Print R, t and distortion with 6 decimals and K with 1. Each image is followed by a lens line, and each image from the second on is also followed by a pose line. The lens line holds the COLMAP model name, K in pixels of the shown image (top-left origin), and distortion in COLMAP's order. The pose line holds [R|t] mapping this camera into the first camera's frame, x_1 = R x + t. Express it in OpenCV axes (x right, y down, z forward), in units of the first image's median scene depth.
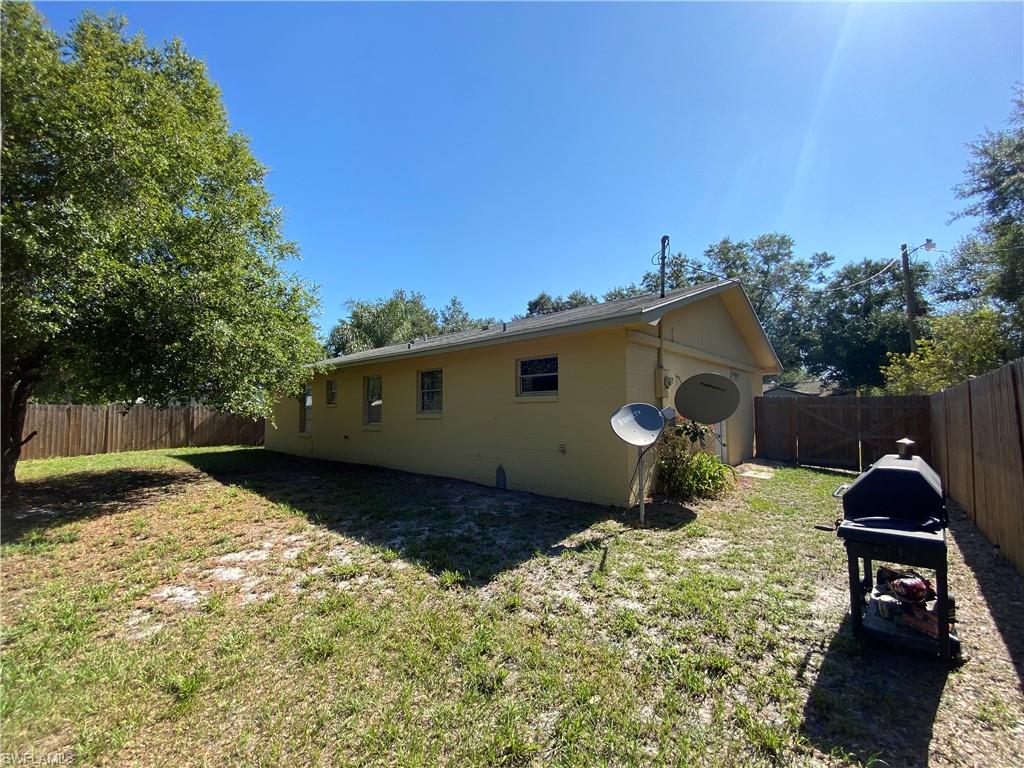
lens RADIAL K [[420.0, 0, 507.2], [0, 420.0, 389.3], [0, 0, 1]] dist [0.020059, -0.019302]
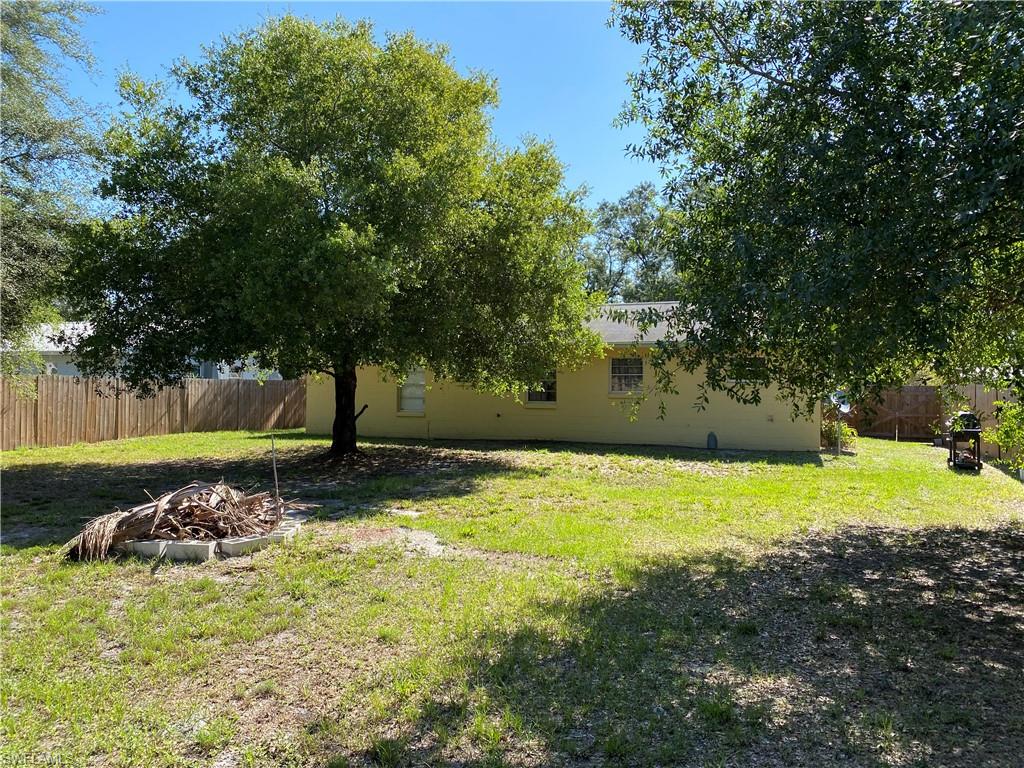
lens RADIAL K [[786.2, 0, 507.4], [0, 786.2, 379.6], [0, 0, 1]] dist [0.038130, -0.055525]
pose [[0.935633, 0.019999, 0.352408, -0.360464], [-0.032902, 0.998988, 0.030661, -0.011269], [-0.351439, -0.040283, 0.935344, -0.272370]]
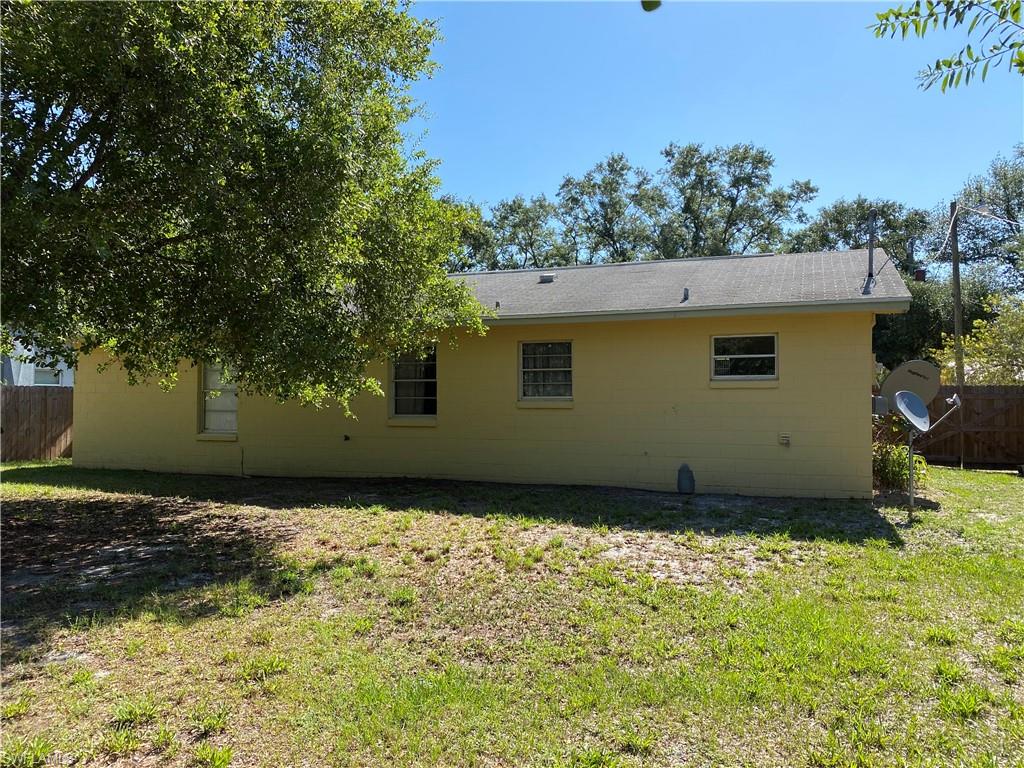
lens RADIAL K [[786.2, 0, 516.0], [0, 786.2, 385.2], [0, 0, 1]] dist [0.038130, -0.055525]
pose [[0.926277, 0.013544, 0.376599, -0.206654], [-0.025153, 0.999347, 0.025925, -0.001003], [-0.376003, -0.033487, 0.926013, -0.064840]]
